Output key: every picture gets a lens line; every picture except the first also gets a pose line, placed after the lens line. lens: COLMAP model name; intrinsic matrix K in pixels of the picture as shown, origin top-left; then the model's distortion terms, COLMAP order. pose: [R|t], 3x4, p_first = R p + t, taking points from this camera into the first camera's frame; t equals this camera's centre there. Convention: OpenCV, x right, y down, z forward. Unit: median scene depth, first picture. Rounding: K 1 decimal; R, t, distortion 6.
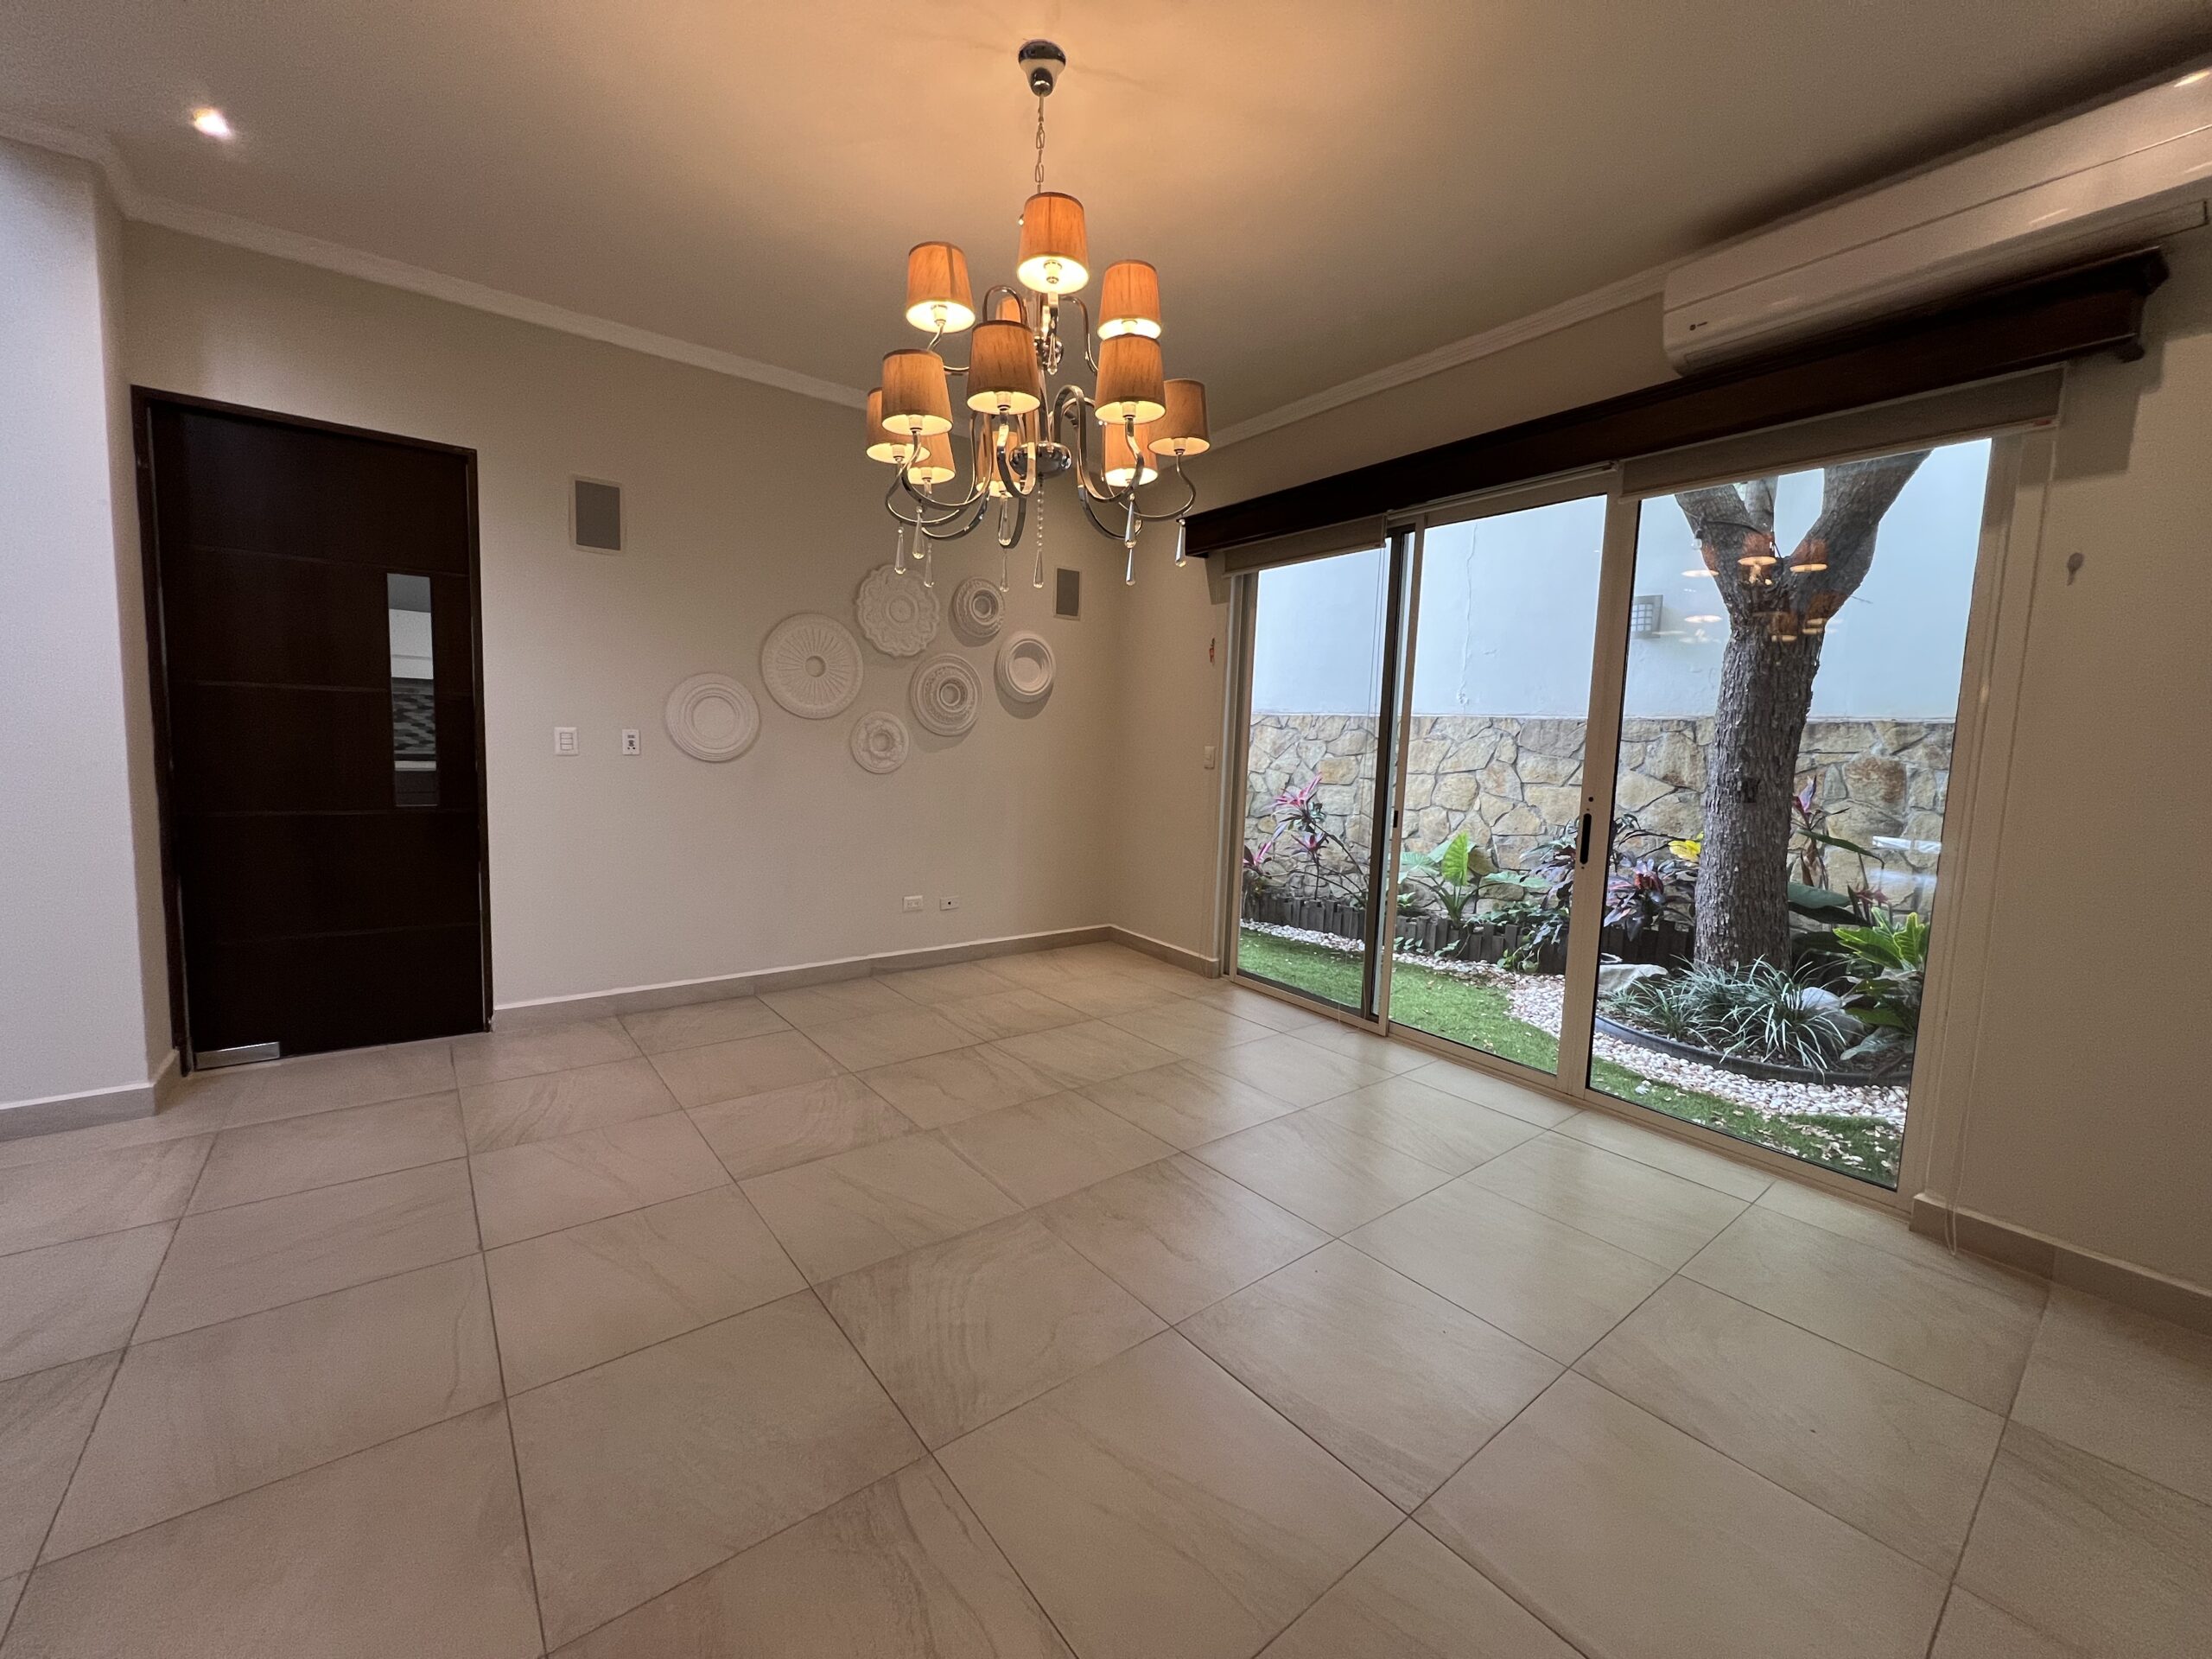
lens RADIAL K [[887.6, 0, 1101.6], [0, 887.6, 819.2], [0, 0, 1]] dist [-0.002959, 0.000068]
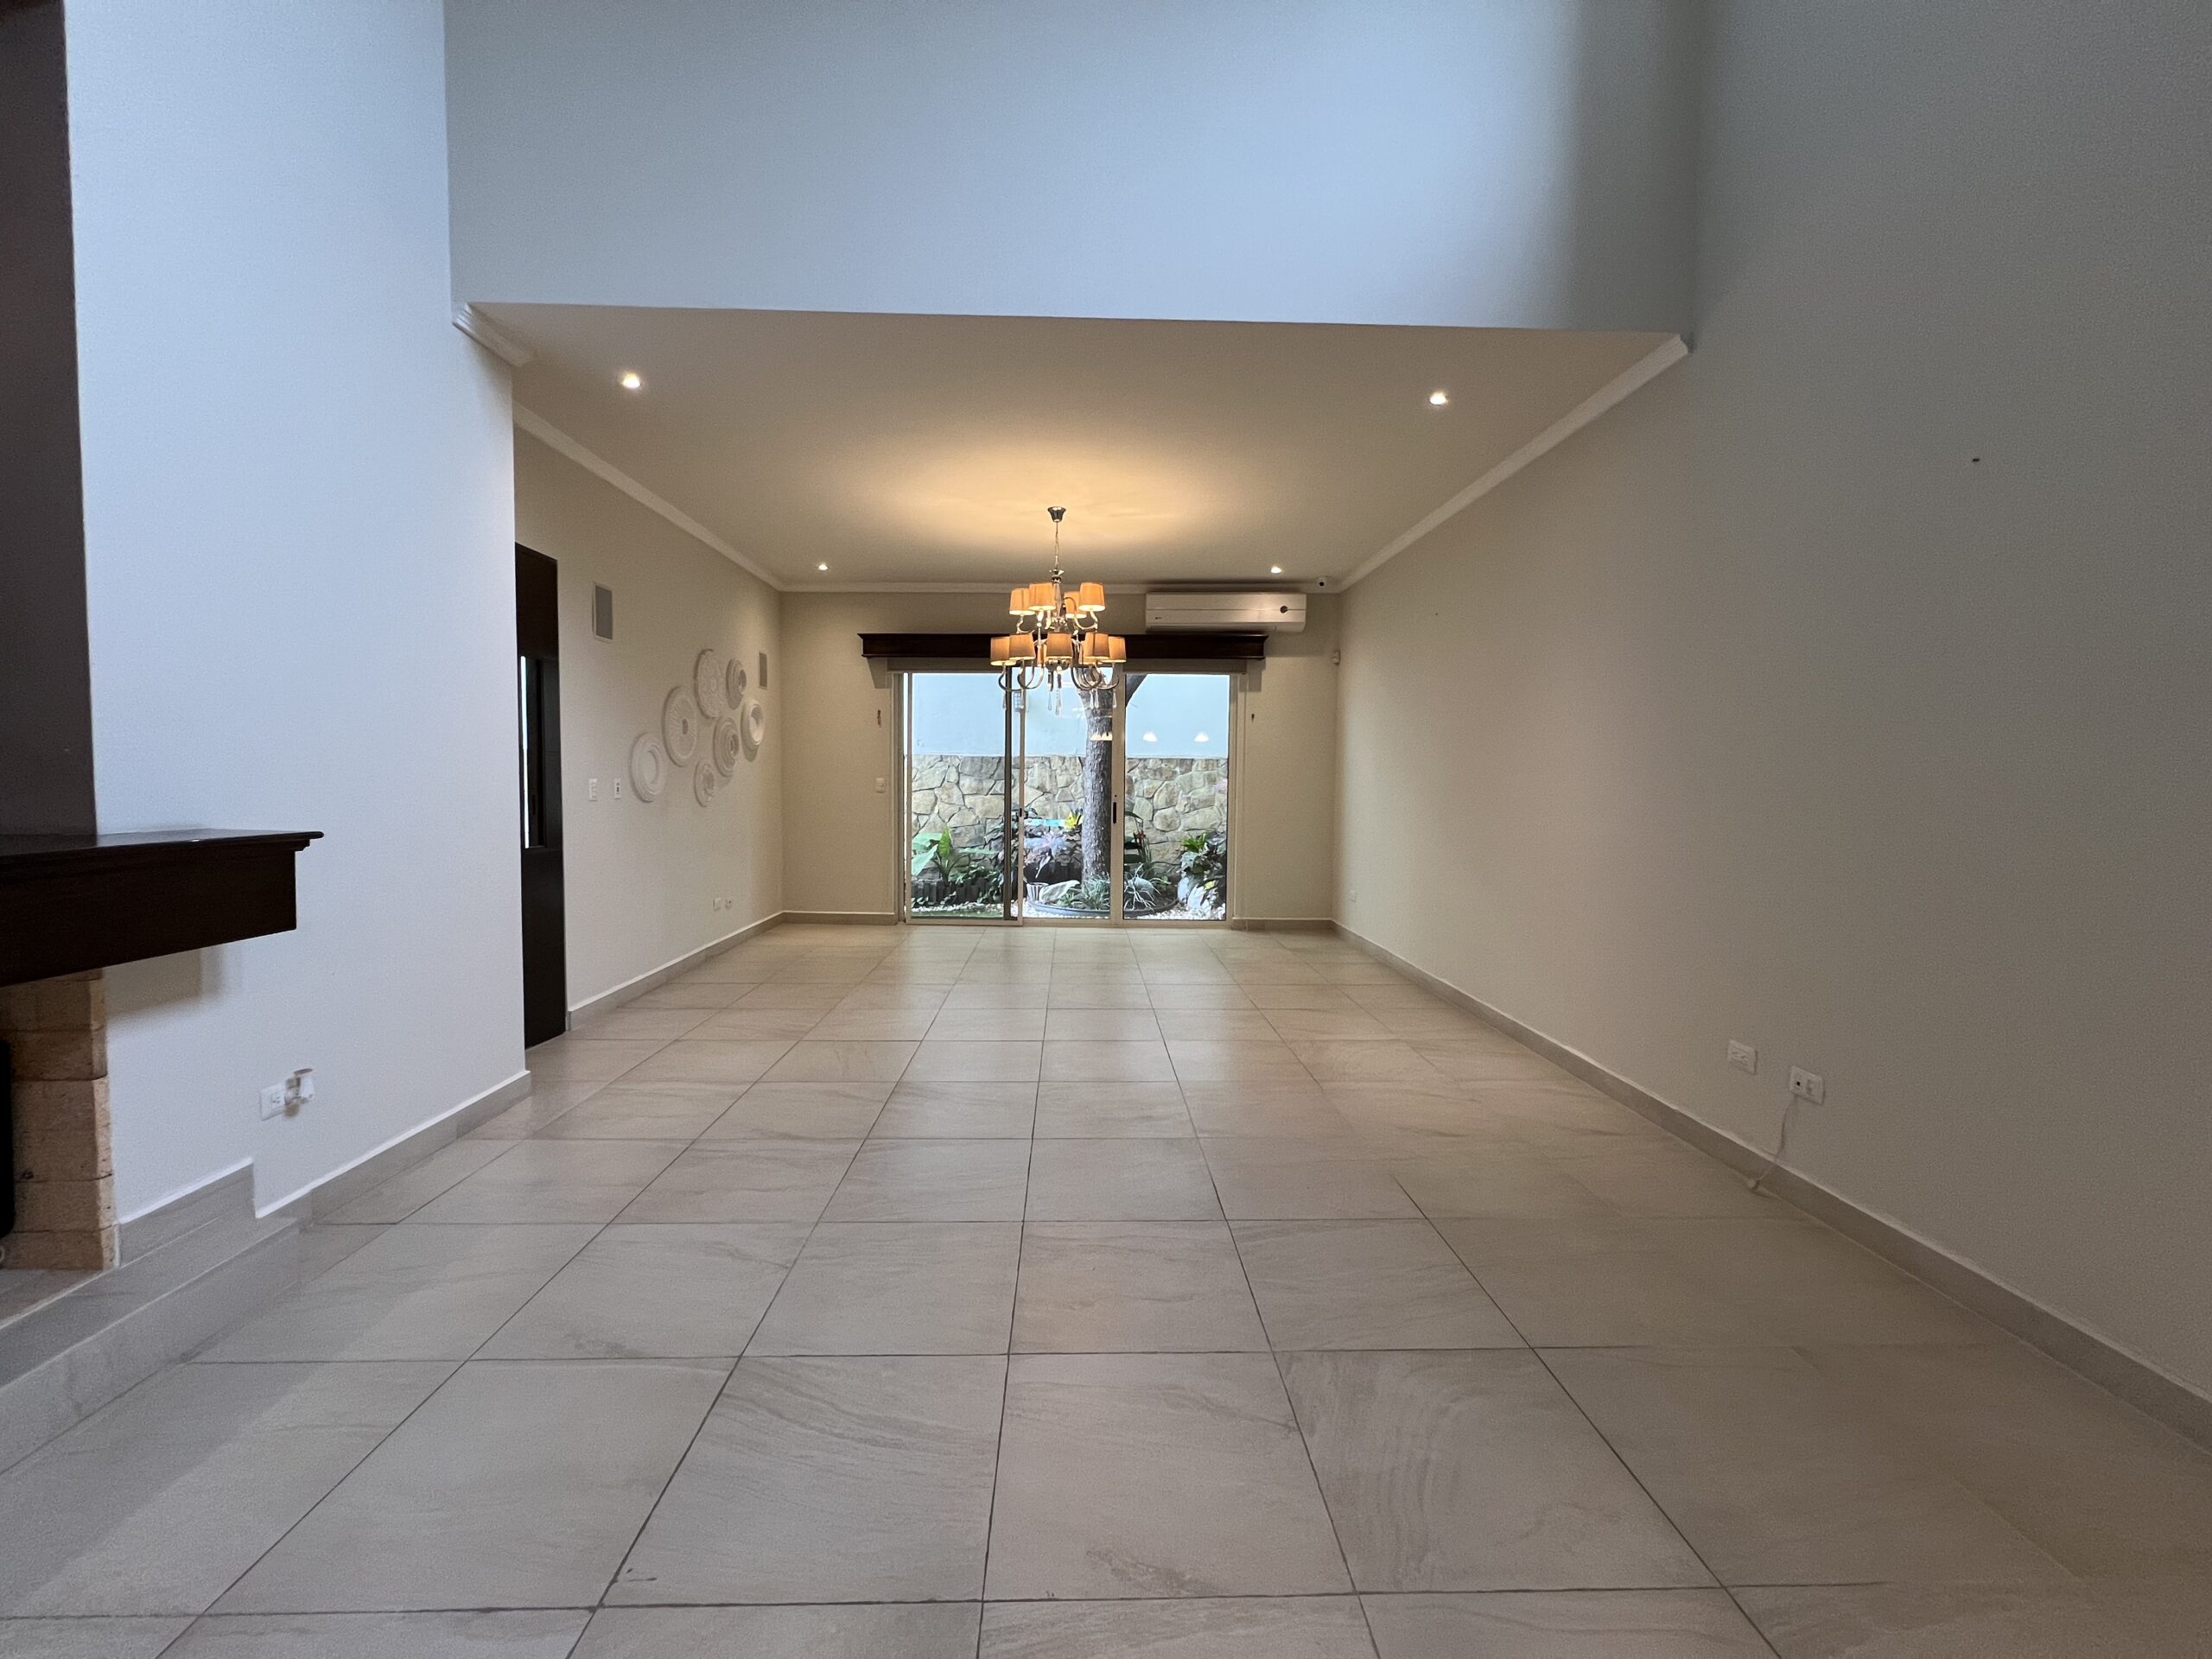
lens RADIAL K [[887.6, 0, 1101.6], [0, 887.6, 819.2], [0, 0, 1]] dist [-0.002959, 0.000068]
pose [[0.593498, -0.066678, 0.802069, -0.933619], [0.086053, 0.996107, 0.019133, -0.006129], [-0.800222, 0.057665, 0.596925, -0.254145]]
